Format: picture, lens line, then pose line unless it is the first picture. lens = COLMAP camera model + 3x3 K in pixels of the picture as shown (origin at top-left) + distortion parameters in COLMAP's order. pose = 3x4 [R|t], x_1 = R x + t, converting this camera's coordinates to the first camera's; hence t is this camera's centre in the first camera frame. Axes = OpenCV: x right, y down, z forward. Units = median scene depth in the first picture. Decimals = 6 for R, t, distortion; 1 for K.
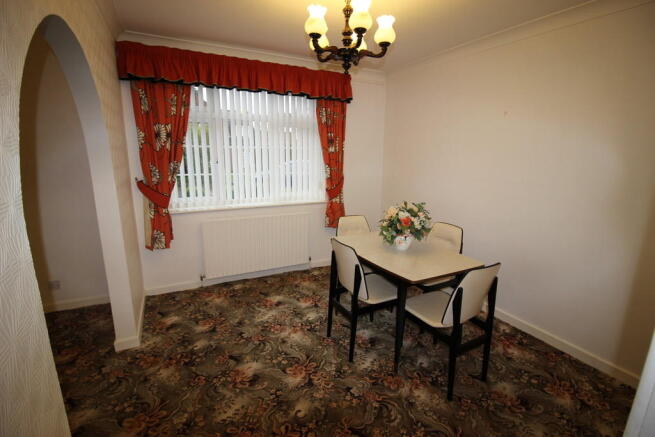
lens RADIAL K [[313.8, 0, 328.1], [0, 313.8, 204.4], [0, 0, 1]] dist [0.003918, 0.000087]
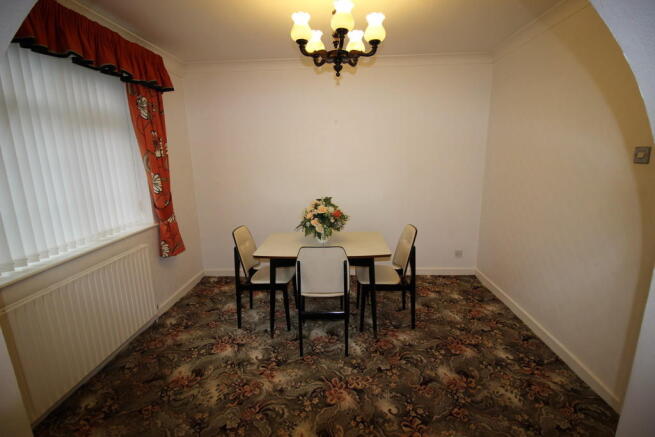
lens RADIAL K [[305.4, 0, 327.5], [0, 305.4, 218.5], [0, 0, 1]] dist [0.000023, -0.000021]
pose [[0.483976, -0.206355, 0.850403, -0.660305], [0.167598, 0.975667, 0.141369, -0.092556], [-0.858882, 0.074107, 0.506784, 0.454174]]
